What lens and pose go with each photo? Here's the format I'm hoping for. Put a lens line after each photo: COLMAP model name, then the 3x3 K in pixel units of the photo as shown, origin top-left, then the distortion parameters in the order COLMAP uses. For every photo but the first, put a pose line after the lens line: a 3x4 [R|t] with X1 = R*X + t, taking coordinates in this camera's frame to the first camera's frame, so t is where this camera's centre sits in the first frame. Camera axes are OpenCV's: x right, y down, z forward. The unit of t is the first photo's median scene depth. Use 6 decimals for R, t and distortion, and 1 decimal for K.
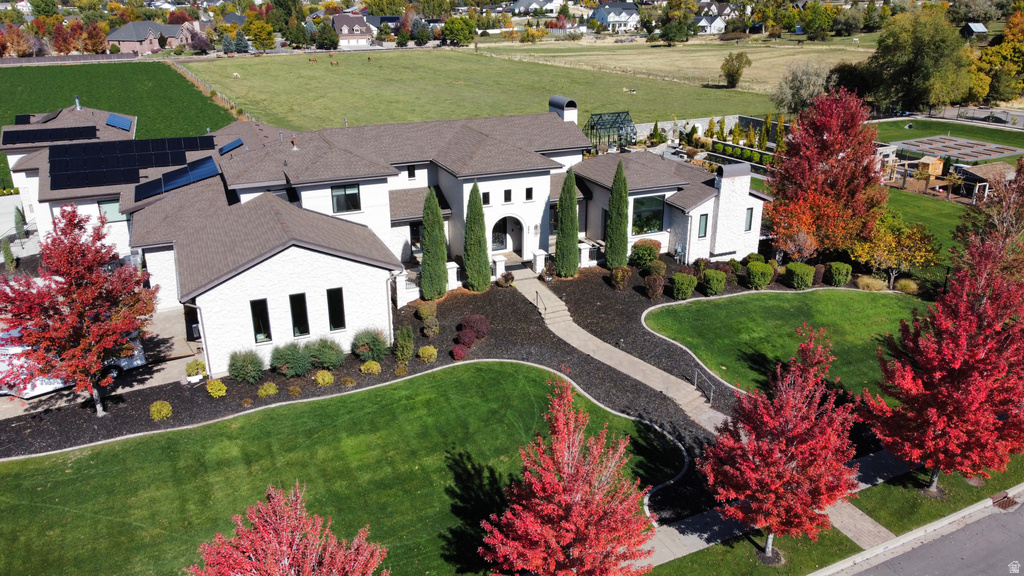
lens RADIAL K [[774.6, 0, 512.6], [0, 774.6, 283.9], [0, 0, 1]] dist [-0.001947, -0.000490]
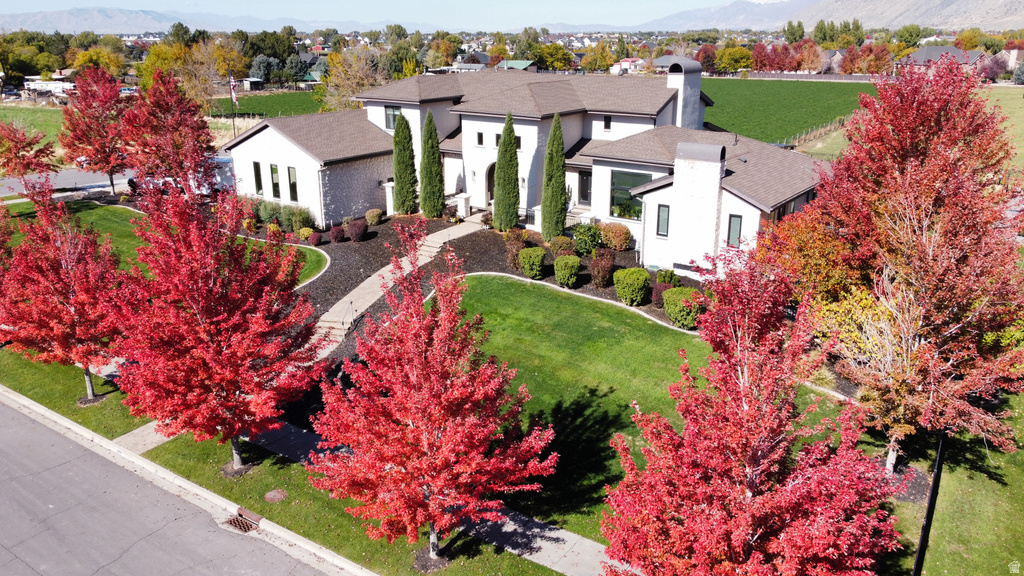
lens RADIAL K [[774.6, 0, 515.8], [0, 774.6, 286.6], [0, 0, 1]] dist [-0.001947, -0.000490]
pose [[0.500611, 0.275558, -0.820644, 0.937508], [-0.308431, 0.942549, 0.128342, -0.076927], [0.808863, 0.188862, 0.556841, 0.537909]]
